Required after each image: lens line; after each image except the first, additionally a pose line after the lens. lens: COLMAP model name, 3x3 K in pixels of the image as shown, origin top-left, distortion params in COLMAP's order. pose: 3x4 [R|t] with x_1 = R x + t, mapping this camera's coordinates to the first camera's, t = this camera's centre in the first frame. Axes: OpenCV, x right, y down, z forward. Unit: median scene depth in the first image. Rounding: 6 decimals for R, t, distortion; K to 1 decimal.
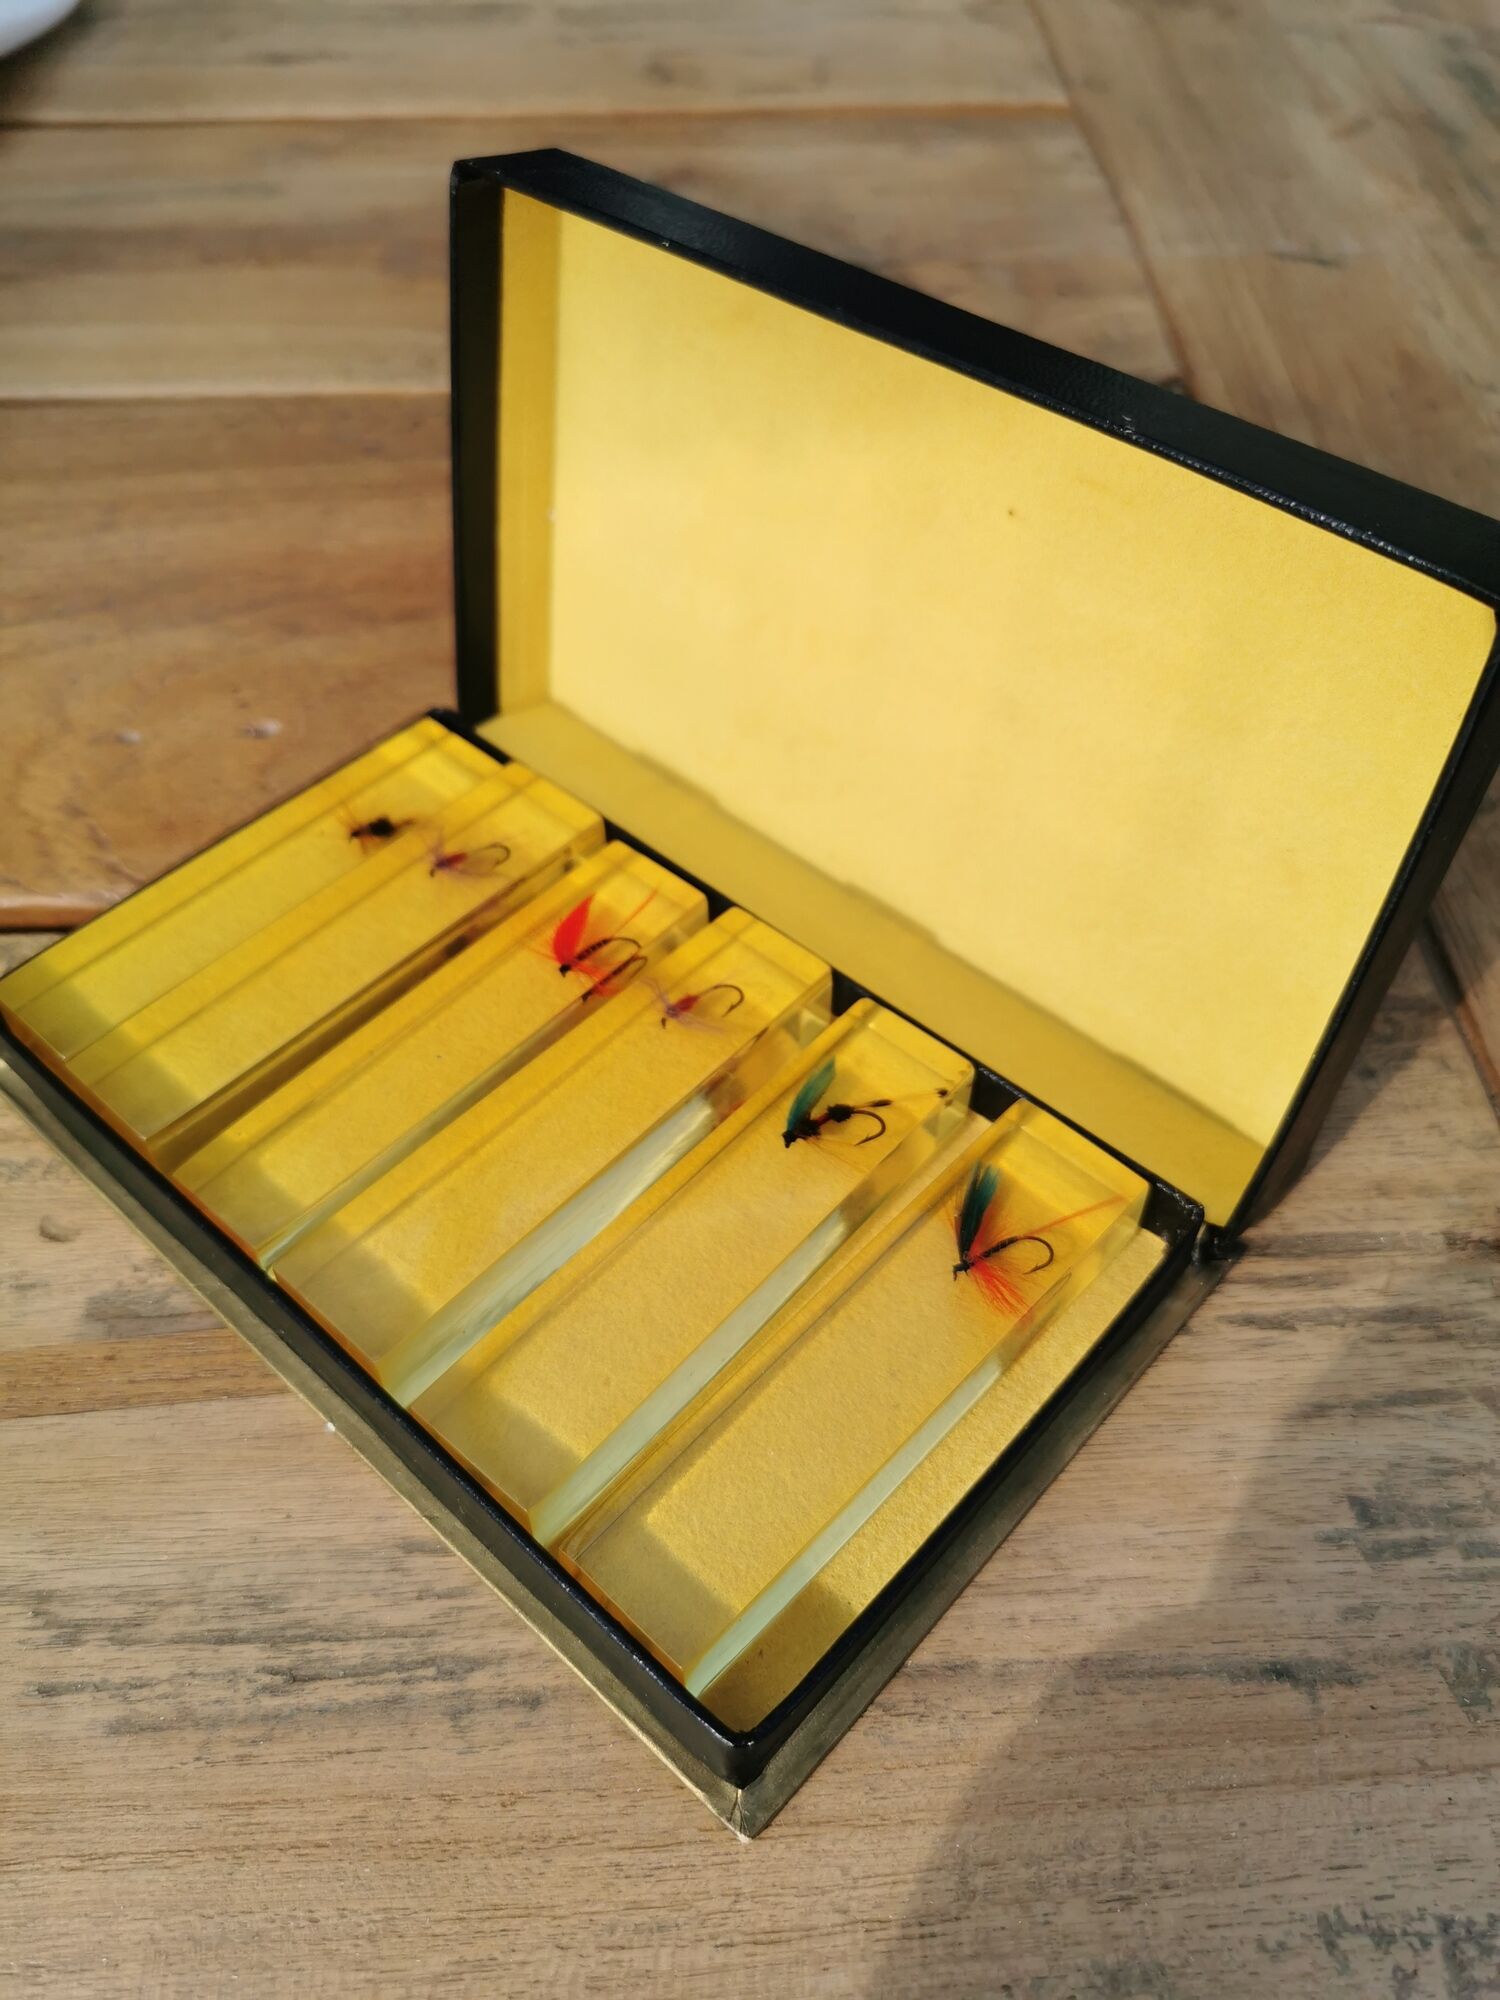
lens RADIAL K [[1583.2, 0, 750.0], [0, 1583.2, 1000.0], [0, 0, 1]] dist [-0.005868, -0.011085]
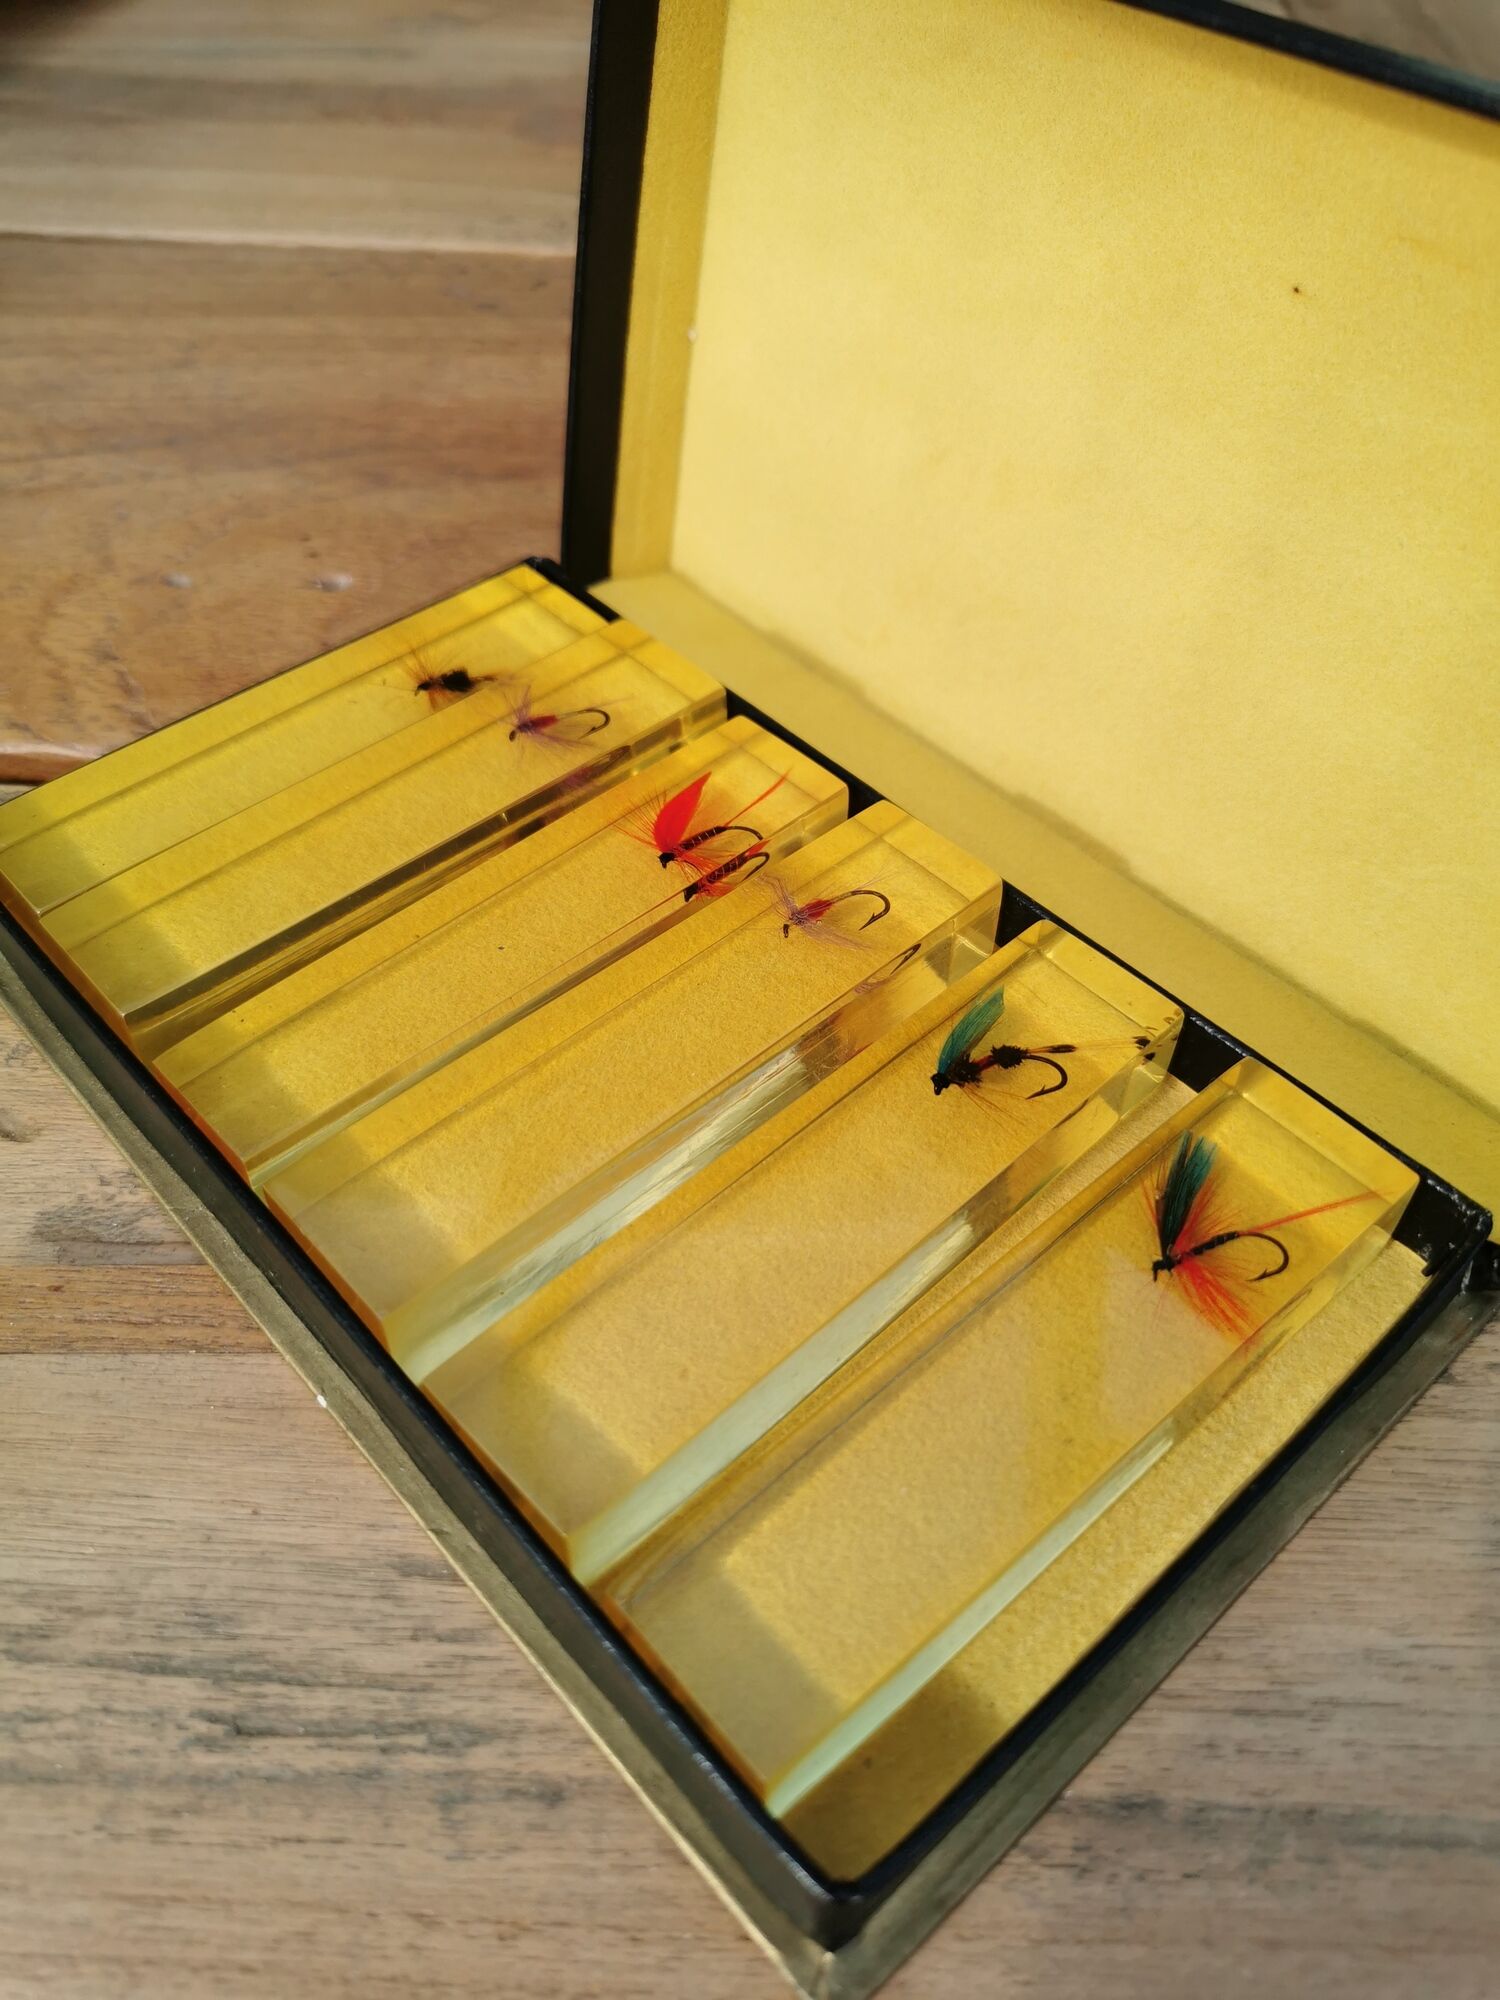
lens RADIAL K [[1617.7, 0, 736.9], [0, 1617.7, 990.7], [0, 0, 1]] dist [-0.015008, -0.014242]
pose [[0.995201, 0.074421, -0.063526, -0.028740], [-0.075761, 0.996946, -0.018963, 0.069212], [0.061921, 0.023685, 0.997800, 0.220329]]
